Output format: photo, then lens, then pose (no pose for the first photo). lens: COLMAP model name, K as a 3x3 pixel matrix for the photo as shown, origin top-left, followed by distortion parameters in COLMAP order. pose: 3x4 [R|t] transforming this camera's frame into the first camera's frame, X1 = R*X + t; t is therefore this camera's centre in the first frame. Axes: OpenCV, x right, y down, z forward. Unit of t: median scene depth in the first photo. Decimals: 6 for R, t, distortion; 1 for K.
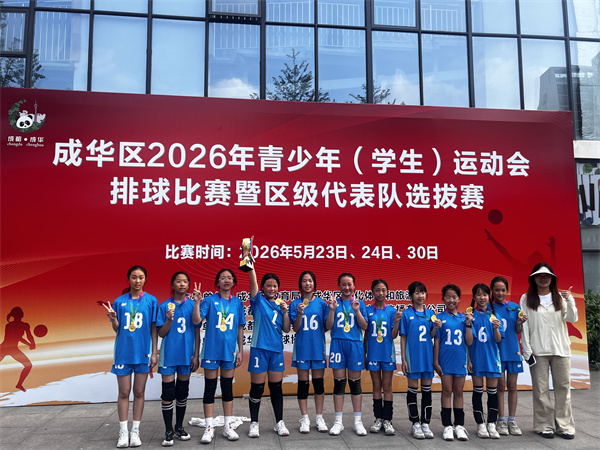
lens RADIAL K [[514.4, 0, 298.6], [0, 514.4, 226.2], [0, 0, 1]] dist [0.031895, -0.033008]
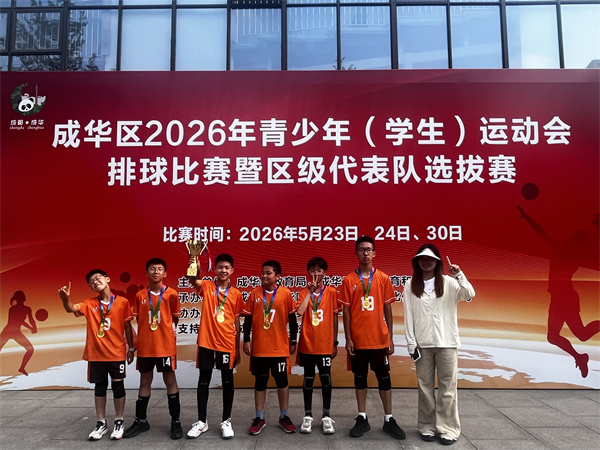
lens RADIAL K [[449.9, 0, 298.0], [0, 449.9, 226.3], [0, 0, 1]] dist [-0.034011, 0.032307]
pose [[0.991265, -0.011900, -0.131350, 0.093645], [0.014486, 0.999719, 0.018751, 0.021815], [0.131090, -0.020490, 0.991159, 0.204595]]
